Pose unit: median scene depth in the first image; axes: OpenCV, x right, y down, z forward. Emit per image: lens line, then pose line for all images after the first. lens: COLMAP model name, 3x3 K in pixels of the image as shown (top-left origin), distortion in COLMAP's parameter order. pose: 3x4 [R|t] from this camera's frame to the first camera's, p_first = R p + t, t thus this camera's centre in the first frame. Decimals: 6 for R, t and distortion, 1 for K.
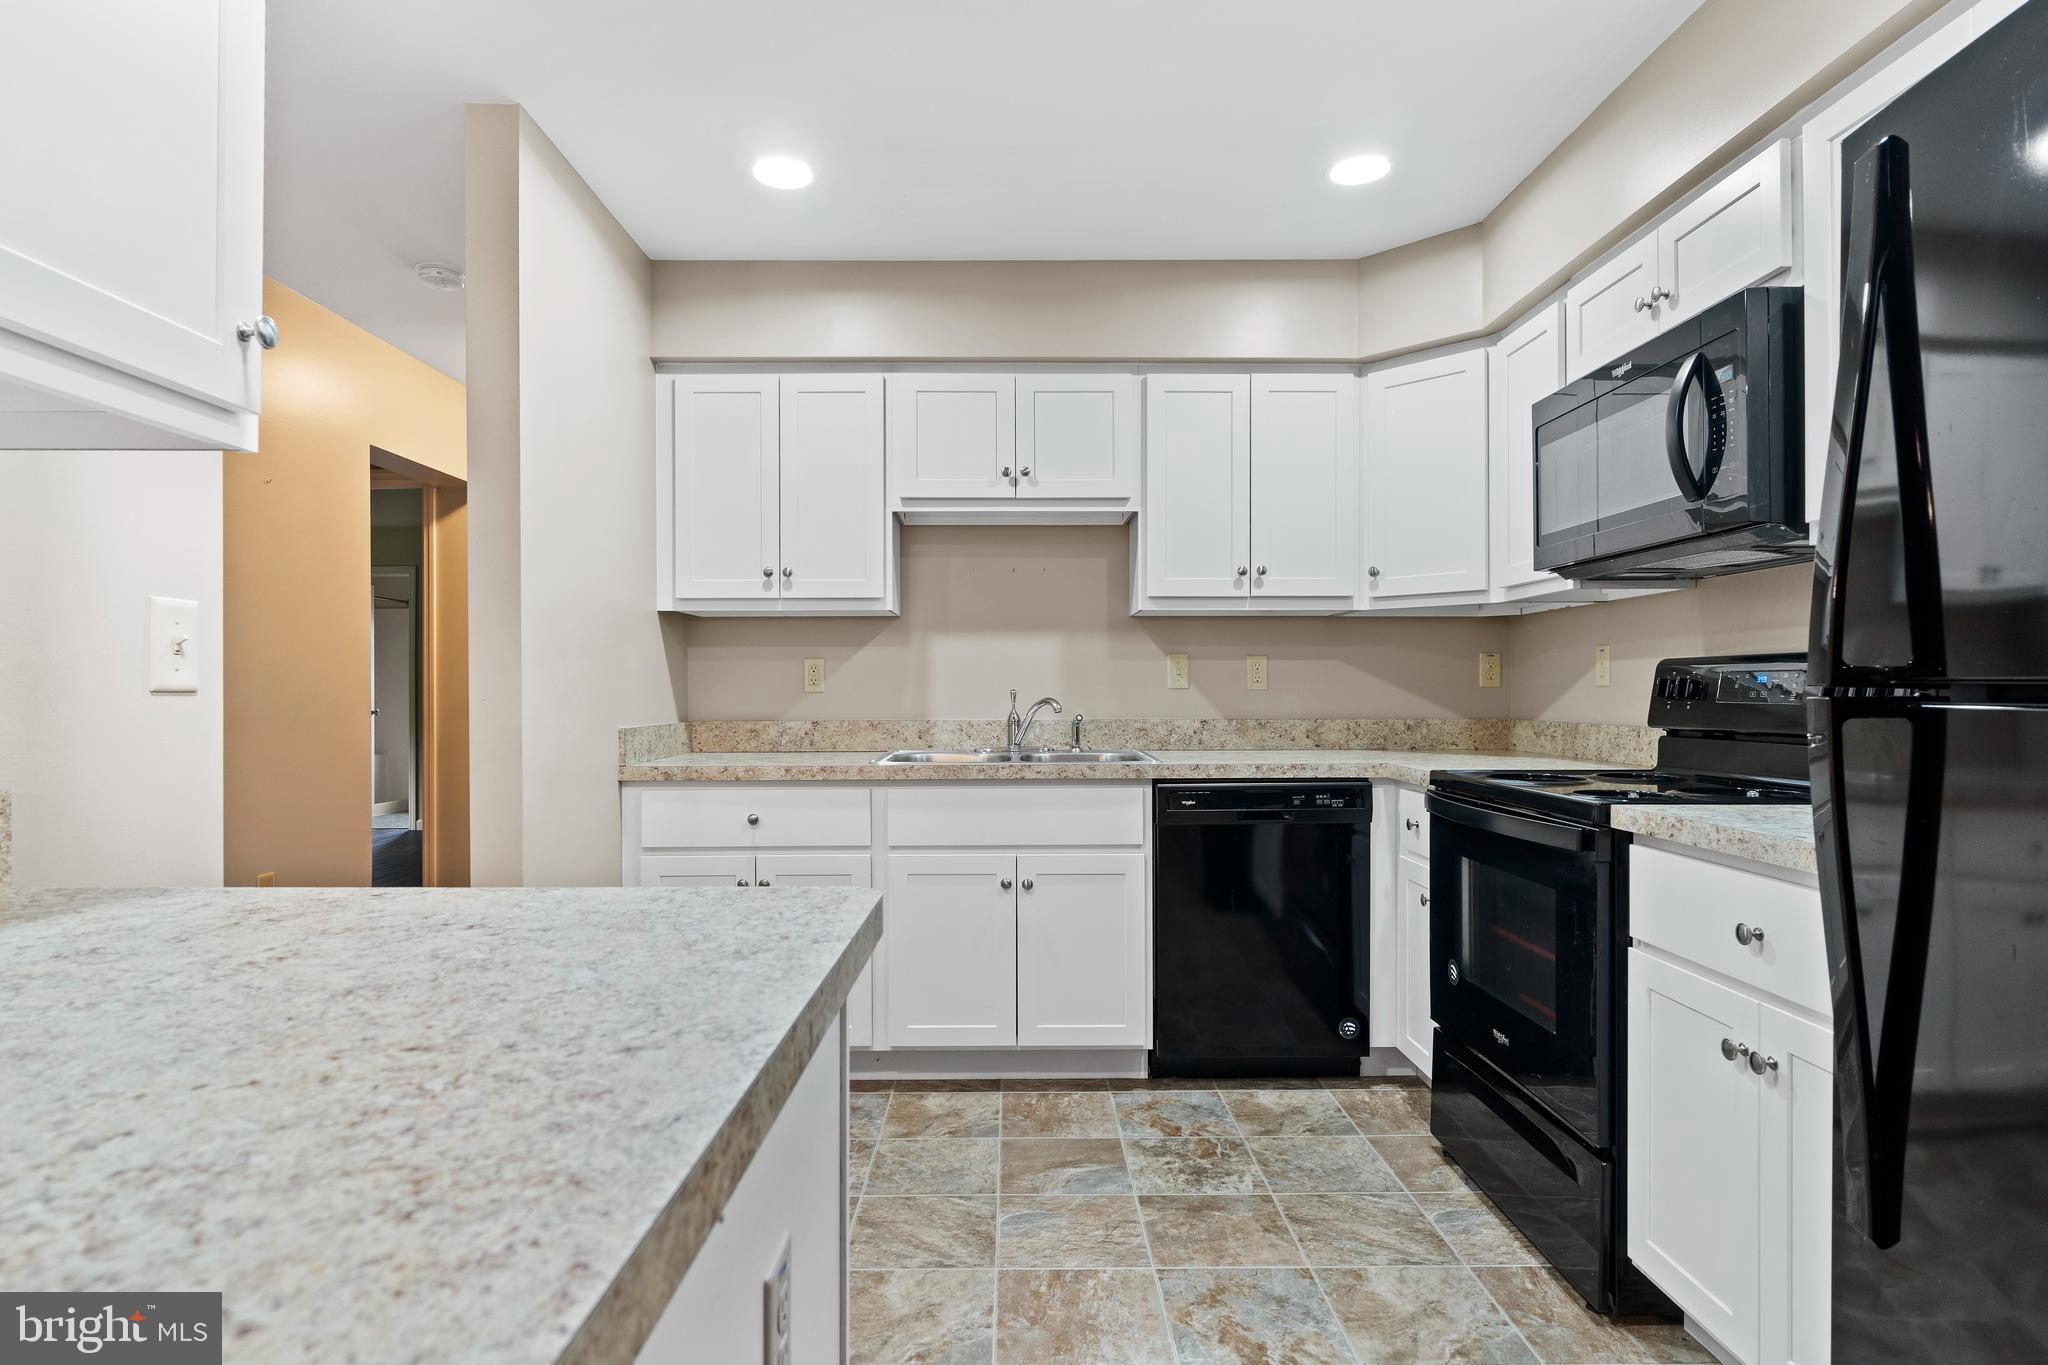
lens RADIAL K [[1056.1, 0, 1005.1], [0, 1056.1, 684.8], [0, 0, 1]] dist [-0.006537, 0.001674]
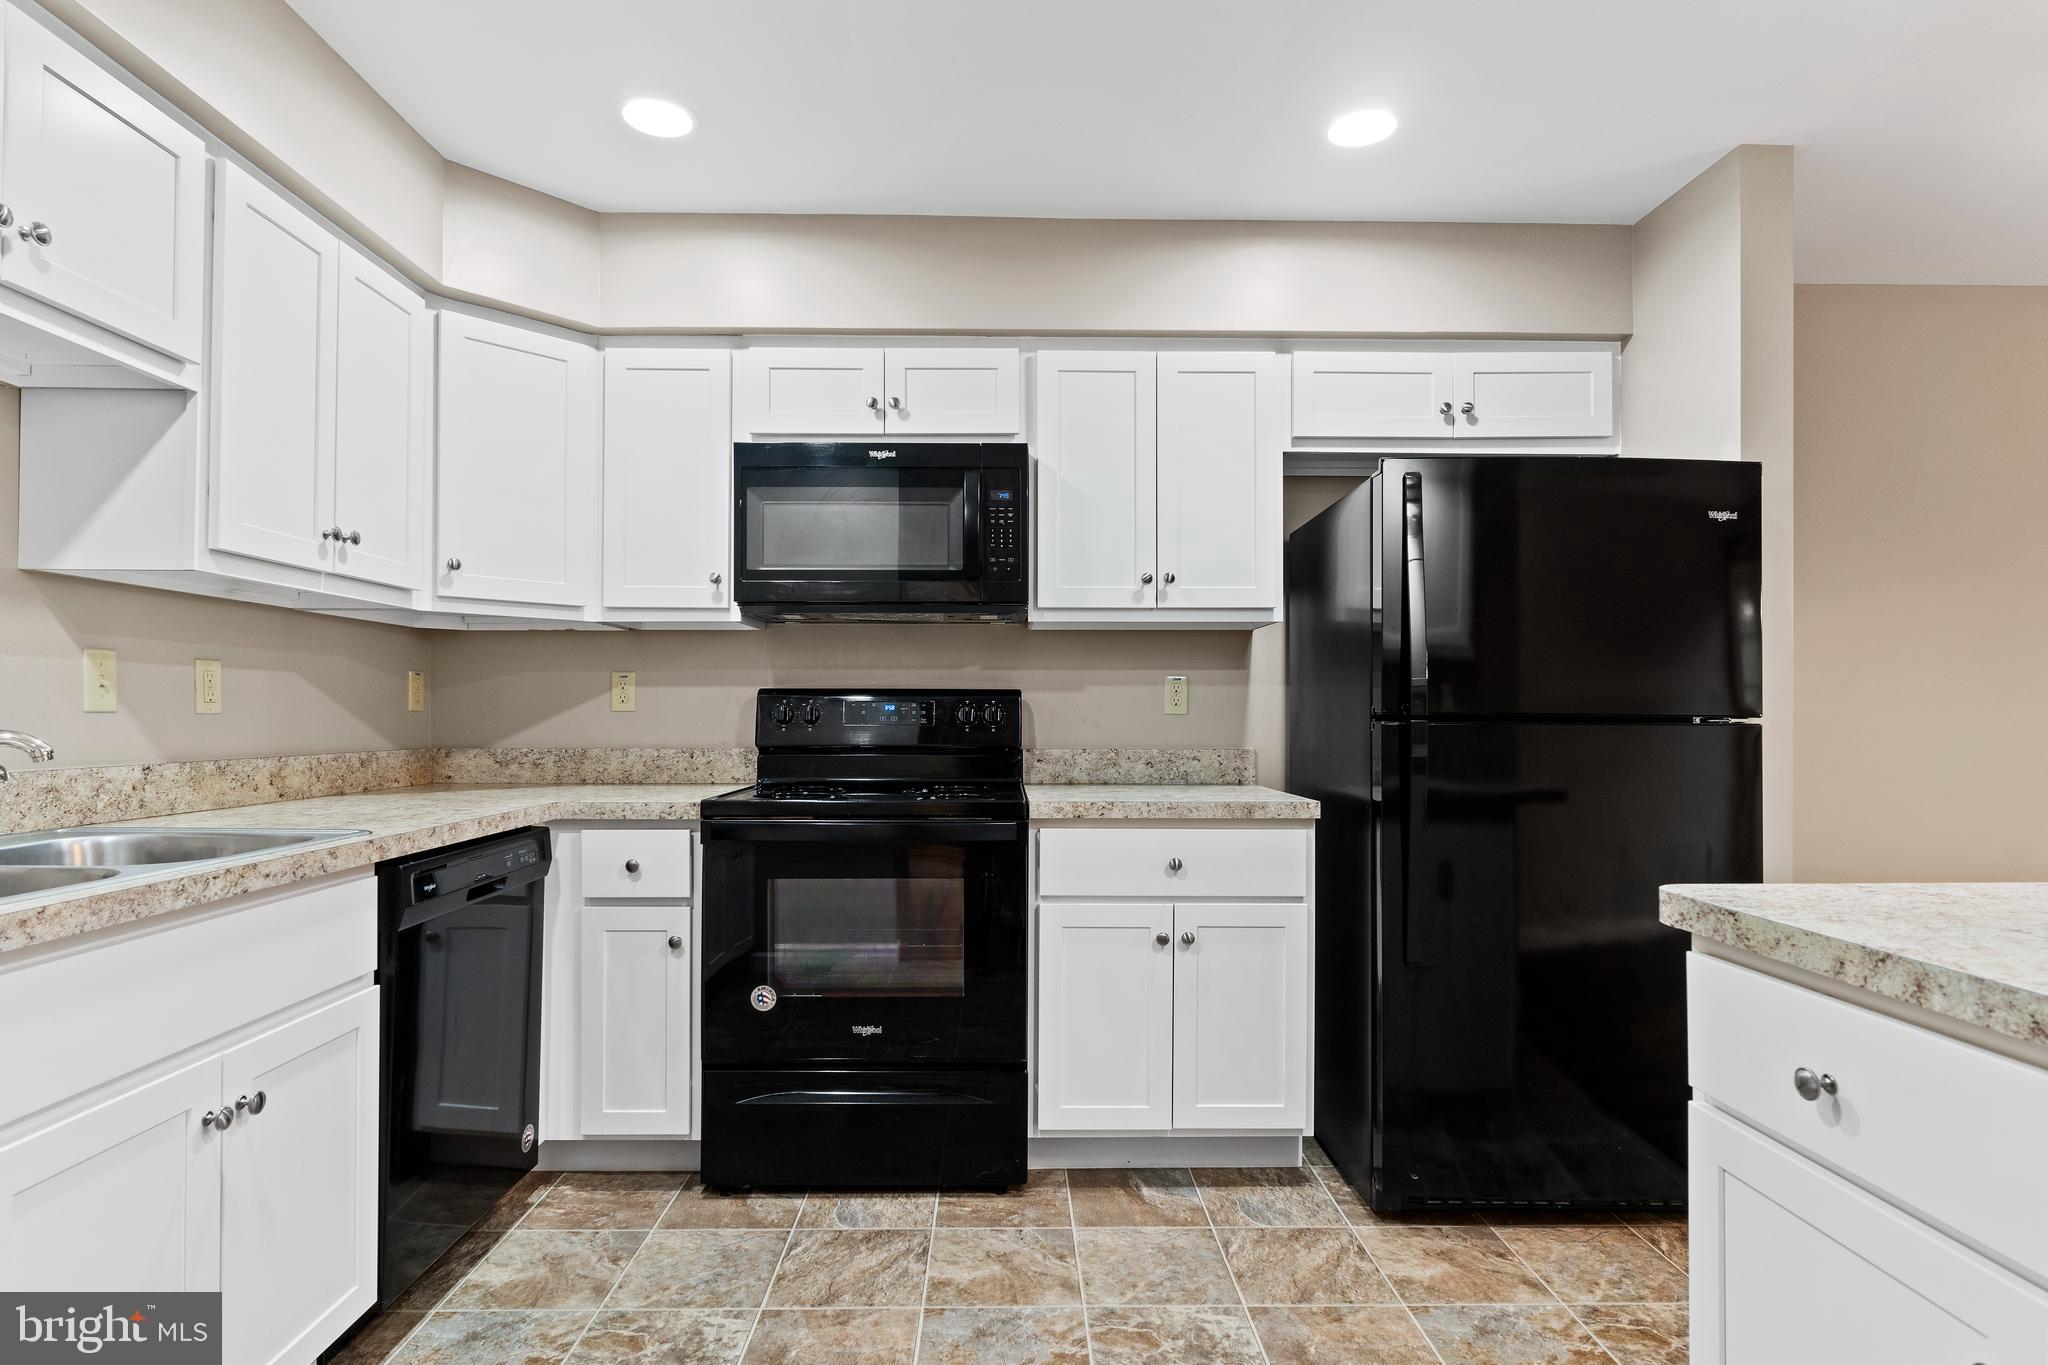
lens RADIAL K [[1056.1, 0, 1013.2], [0, 1056.1, 702.4], [0, 0, 1]] dist [-0.006537, 0.001674]
pose [[-0.011600, 0.012817, 0.999851, -0.485467], [-0.007007, 0.999892, -0.012898, 0.003126], [-0.999908, -0.007155, -0.011509, 0.650915]]
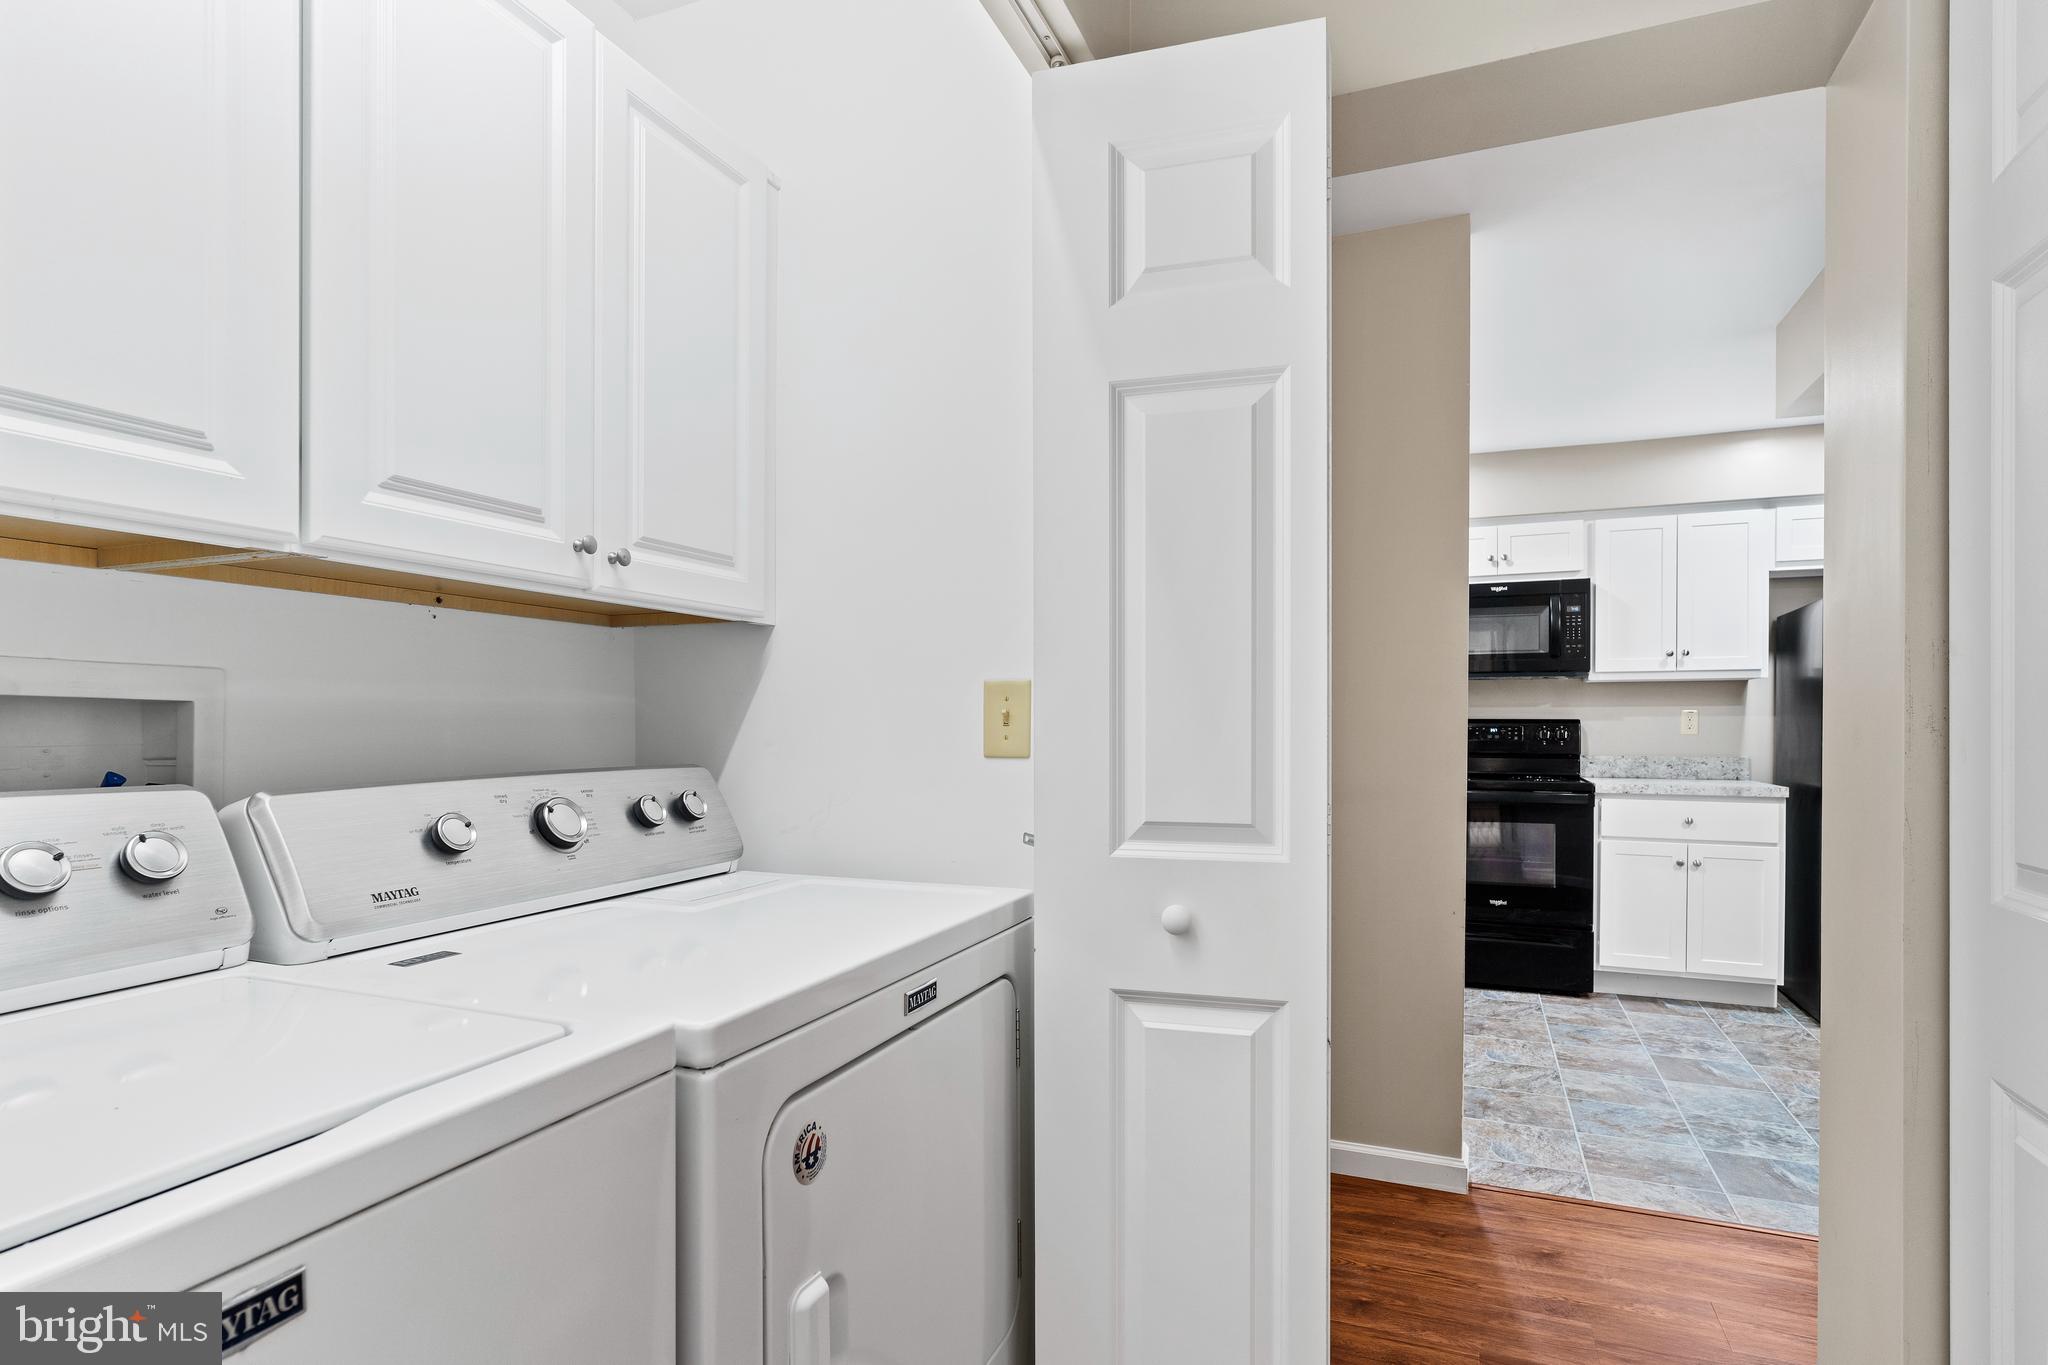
lens RADIAL K [[1056.1, 0, 1020.8], [0, 1056.1, 731.0], [0, 0, 1]] dist [-0.006537, 0.001674]
pose [[0.388819, -0.001802, 0.921312, -0.880660], [-0.008017, 0.999954, 0.005339, -0.000883], [-0.921279, -0.009462, 0.388787, 0.718121]]
